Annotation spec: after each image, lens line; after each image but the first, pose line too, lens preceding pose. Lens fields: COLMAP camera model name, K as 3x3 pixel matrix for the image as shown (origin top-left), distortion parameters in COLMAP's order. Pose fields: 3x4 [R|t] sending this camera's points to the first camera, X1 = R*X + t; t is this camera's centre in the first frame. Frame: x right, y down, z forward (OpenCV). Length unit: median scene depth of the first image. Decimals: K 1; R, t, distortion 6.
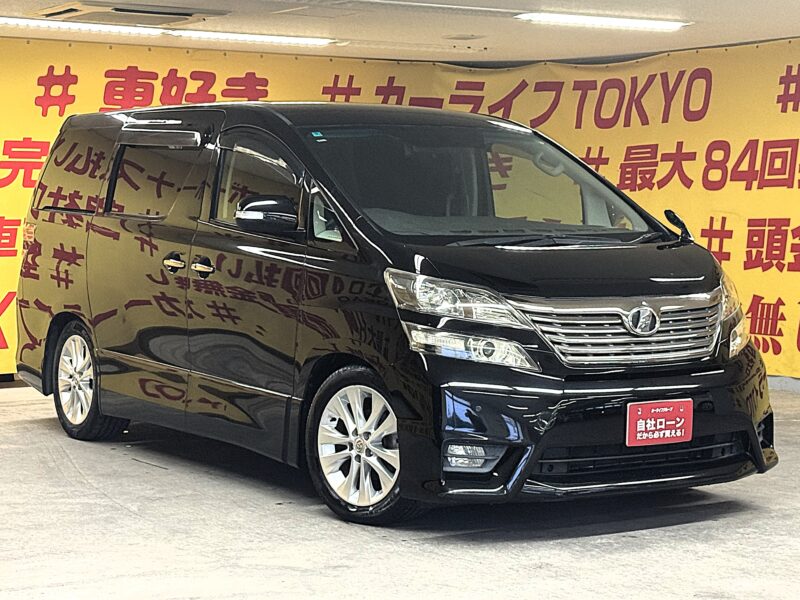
lens RADIAL K [[1766.3, 0, 384.5], [0, 1766.3, 340.9], [0, 0, 1]] dist [0.144428, 0.000000]
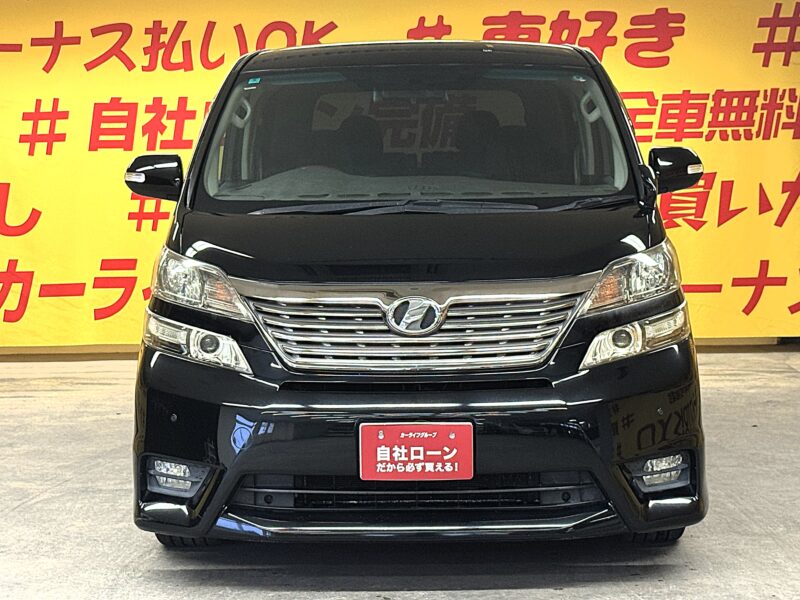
lens RADIAL K [[1766.3, 0, 383.7], [0, 1766.3, 295.6], [0, 0, 1]] dist [0.144428, 0.000000]
pose [[0.832446, 0.028406, -0.553377, 0.553525], [-0.027945, 0.999566, 0.009272, -0.026514], [0.553400, 0.007746, 0.832879, 0.363567]]
